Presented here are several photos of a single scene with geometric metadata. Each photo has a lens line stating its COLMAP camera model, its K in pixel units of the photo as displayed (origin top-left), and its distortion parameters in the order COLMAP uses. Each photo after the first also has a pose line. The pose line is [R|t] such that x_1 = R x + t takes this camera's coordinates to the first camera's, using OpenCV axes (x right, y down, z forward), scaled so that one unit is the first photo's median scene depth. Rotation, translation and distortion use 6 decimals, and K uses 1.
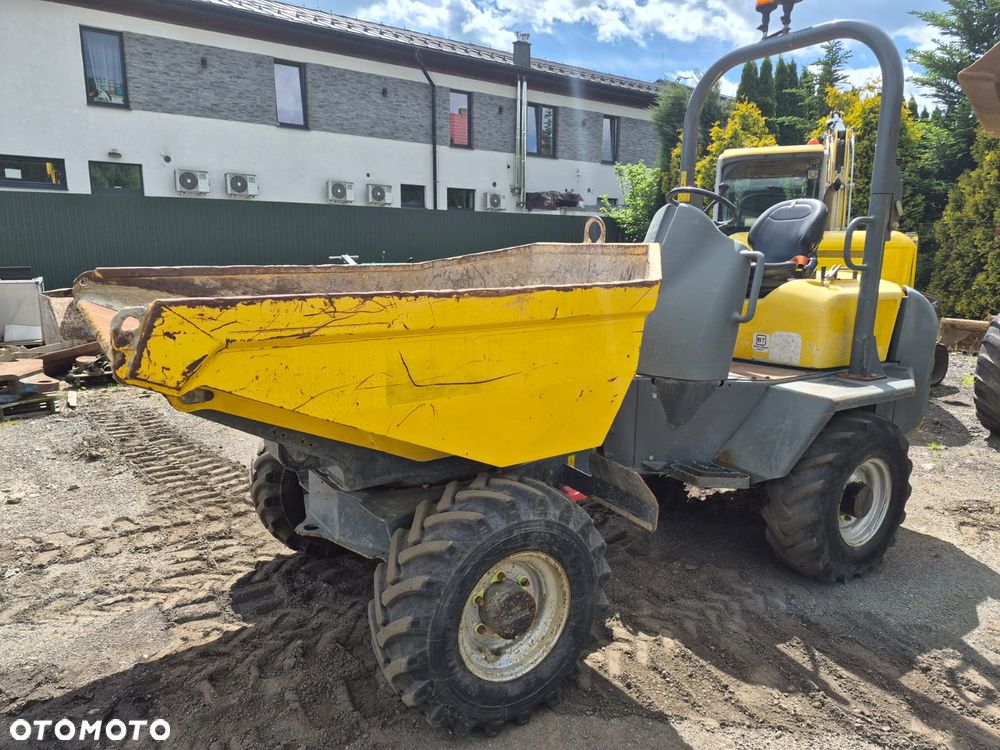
lens RADIAL K [[684.6, 0, 504.1], [0, 684.6, 379.1], [0, 0, 1]] dist [0.076691, -0.082859]
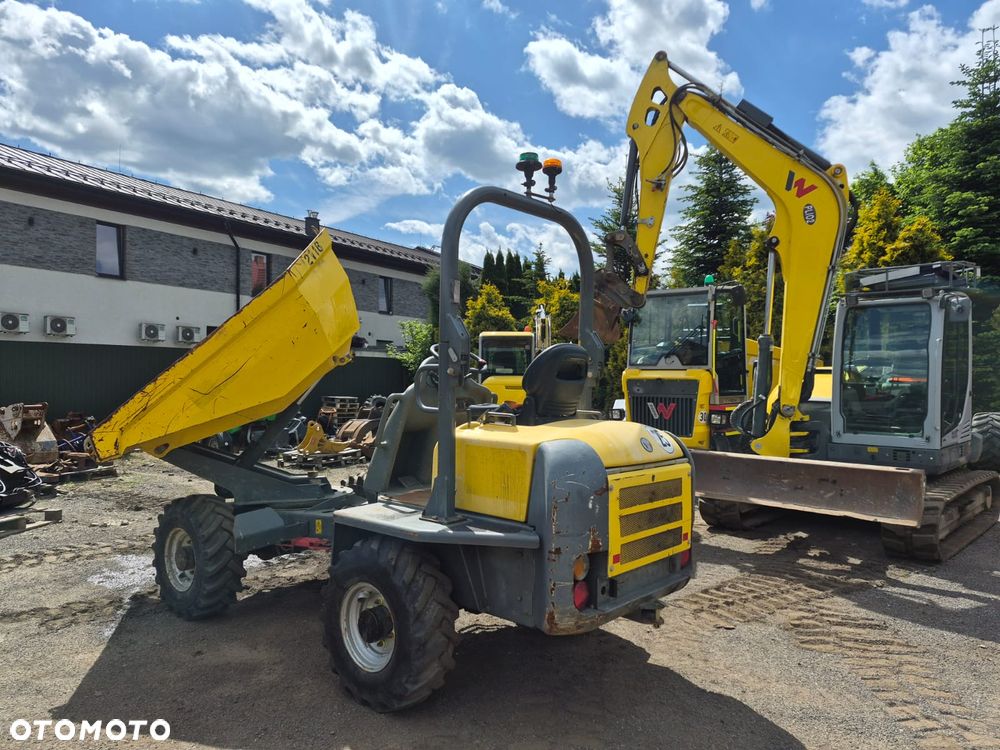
lens RADIAL K [[707.0, 0, 500.8], [0, 707.0, 386.0], [0, 0, 1]] dist [0.061958, -0.048303]
pose [[0.941643, -0.000827, 0.336612, -0.098423], [0.060461, 0.984150, -0.166716, 0.045776], [-0.331138, 0.177339, 0.926768, -0.266642]]
